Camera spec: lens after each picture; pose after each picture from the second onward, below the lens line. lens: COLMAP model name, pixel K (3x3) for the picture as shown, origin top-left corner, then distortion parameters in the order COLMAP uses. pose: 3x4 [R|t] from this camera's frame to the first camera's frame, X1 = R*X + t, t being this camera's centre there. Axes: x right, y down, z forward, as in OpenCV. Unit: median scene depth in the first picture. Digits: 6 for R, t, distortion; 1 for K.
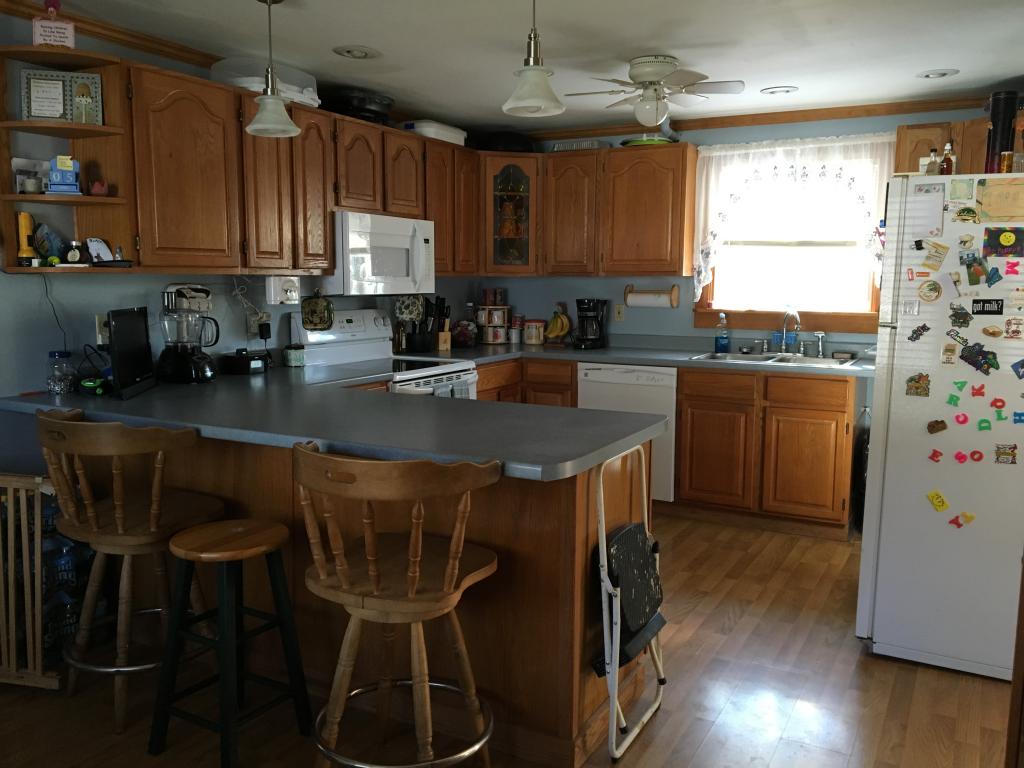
lens RADIAL K [[867.5, 0, 512.0], [0, 867.5, 384.0], [0, 0, 1]] dist [0.086208, -0.122581]
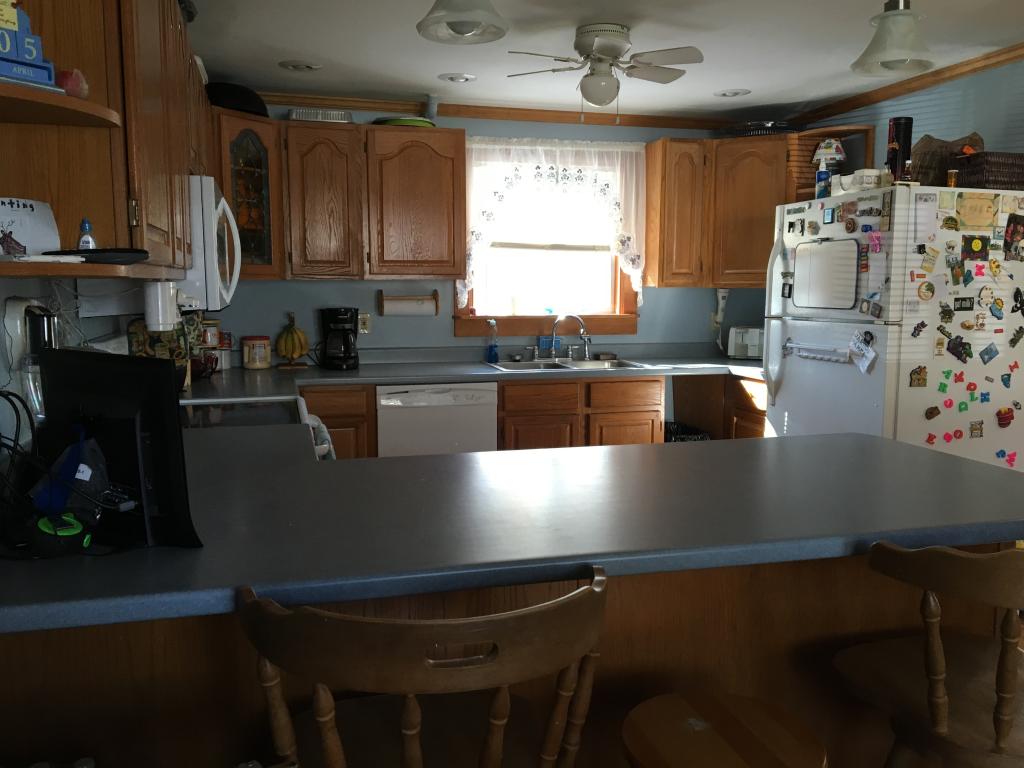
lens RADIAL K [[867.5, 0, 512.0], [0, 867.5, 384.0], [0, 0, 1]] dist [0.086208, -0.122581]
pose [[0.727277, -0.085586, 0.680987, -0.658117], [0.088772, 0.995590, 0.030319, -0.068530], [-0.680579, 0.038402, 0.731668, 0.546177]]
